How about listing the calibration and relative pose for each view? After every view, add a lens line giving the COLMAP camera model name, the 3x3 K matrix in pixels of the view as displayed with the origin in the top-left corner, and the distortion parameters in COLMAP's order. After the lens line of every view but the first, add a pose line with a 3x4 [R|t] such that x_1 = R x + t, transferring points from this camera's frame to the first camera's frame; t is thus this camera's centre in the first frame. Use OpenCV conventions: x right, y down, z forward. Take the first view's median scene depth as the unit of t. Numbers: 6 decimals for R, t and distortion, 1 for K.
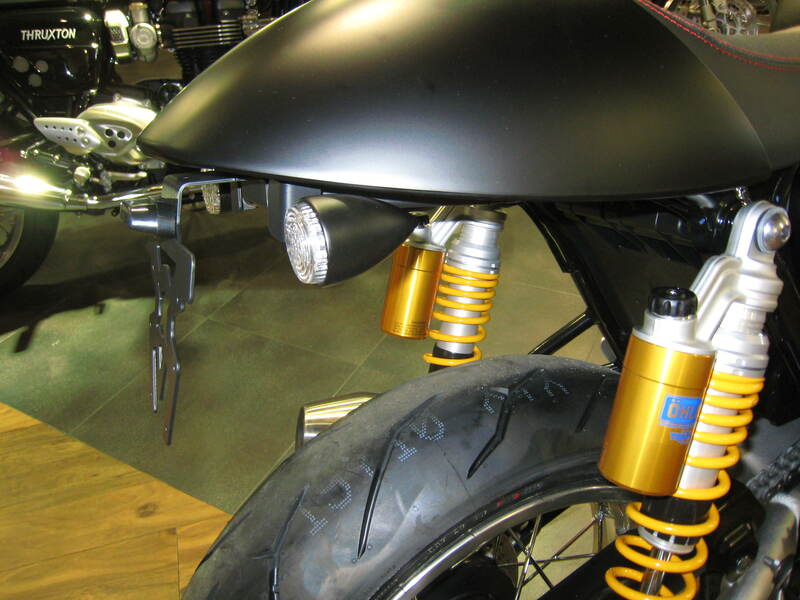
lens RADIAL K [[666.1, 0, 387.6], [0, 666.1, 308.7], [0, 0, 1]] dist [-0.151538, 0.116503]
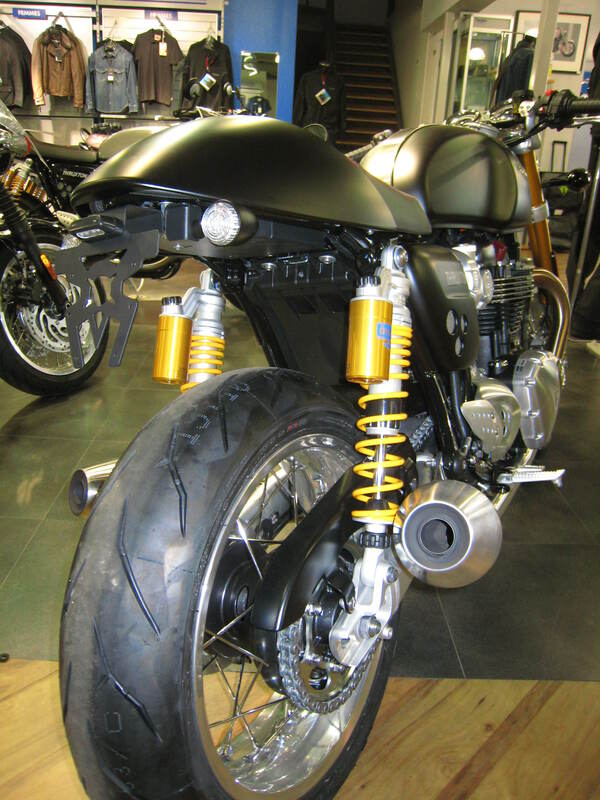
lens RADIAL K [[667.2, 0, 295.5], [0, 667.2, 401.4], [0, 0, 1]] dist [-0.154548, 0.125182]
pose [[0.863108, -0.065084, 0.500808, -0.189221], [0.186229, 0.962793, -0.195830, 0.170829], [-0.469429, 0.262287, 0.843114, -0.115536]]
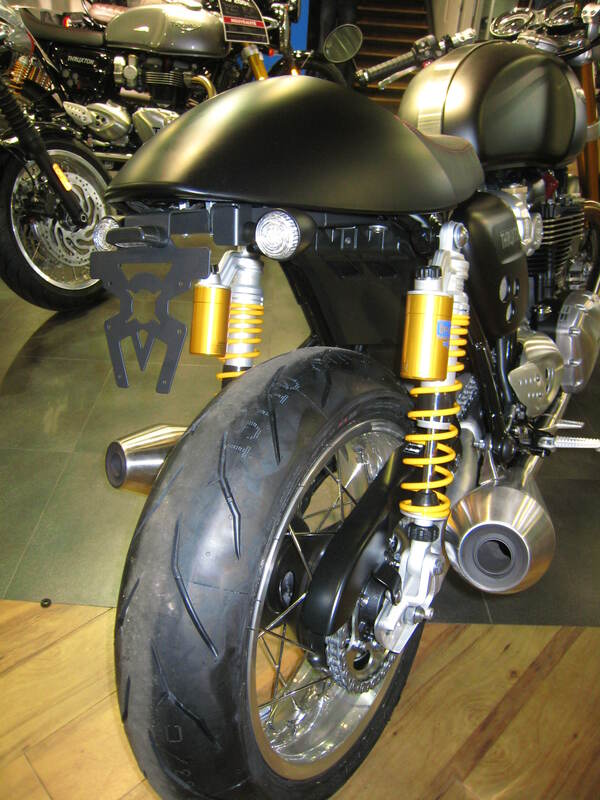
lens RADIAL K [[666.1, 0, 300.0], [0, 666.1, 400.0], [0, 0, 1]] dist [-0.151538, 0.116503]
pose [[0.868639, -0.149902, 0.472225, -0.192790], [0.177914, 0.983933, -0.014927, 0.075467], [-0.462400, 0.096981, 0.881352, -0.097821]]
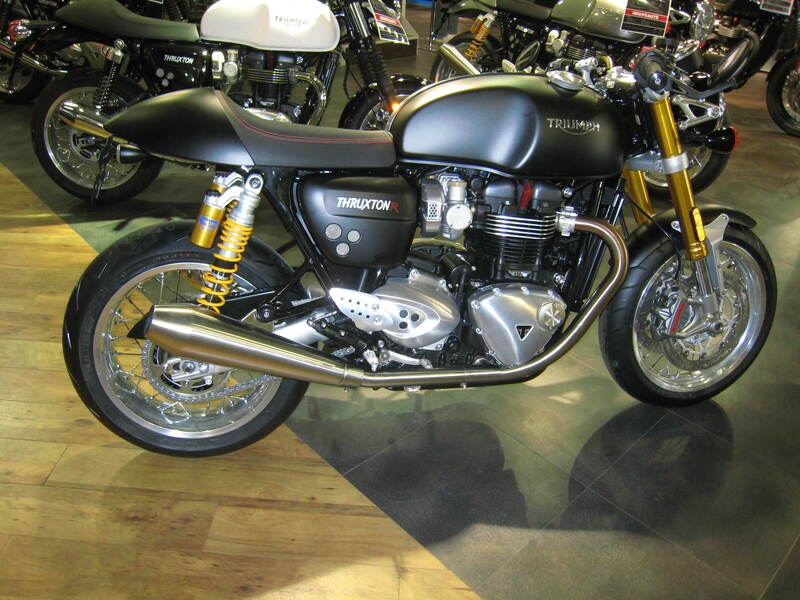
lens RADIAL K [[667.2, 0, 391.5], [0, 667.2, 302.7], [0, 0, 1]] dist [-0.154548, 0.125182]
pose [[0.943571, 0.257000, -0.208867, 0.542287], [-0.268280, 0.962960, -0.027098, 0.102916], [0.194166, 0.081604, 0.977569, -0.552569]]
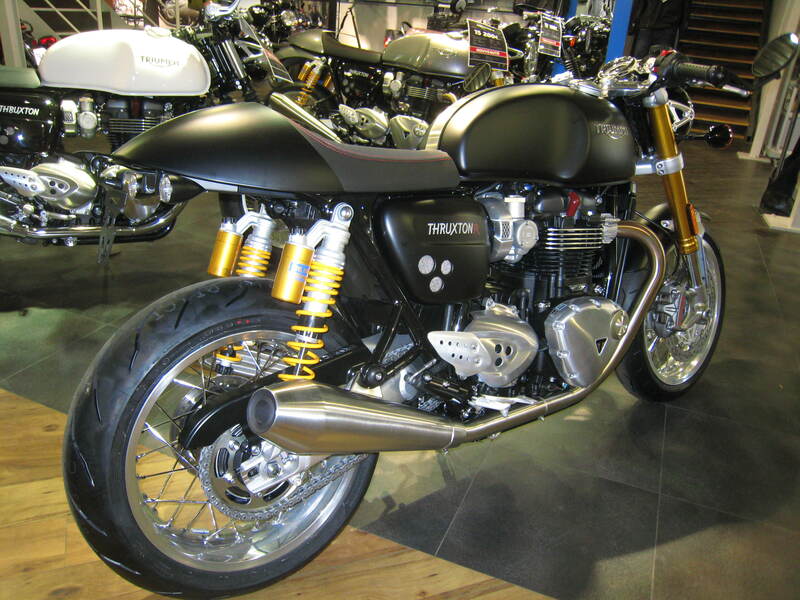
lens RADIAL K [[667.2, 0, 391.5], [0, 667.2, 302.7], [0, 0, 1]] dist [-0.154548, 0.125182]
pose [[0.985002, 0.084971, 0.150170, 0.099782], [-0.056454, 0.981140, -0.184869, 0.193195], [-0.163046, 0.173618, 0.971222, -0.415123]]
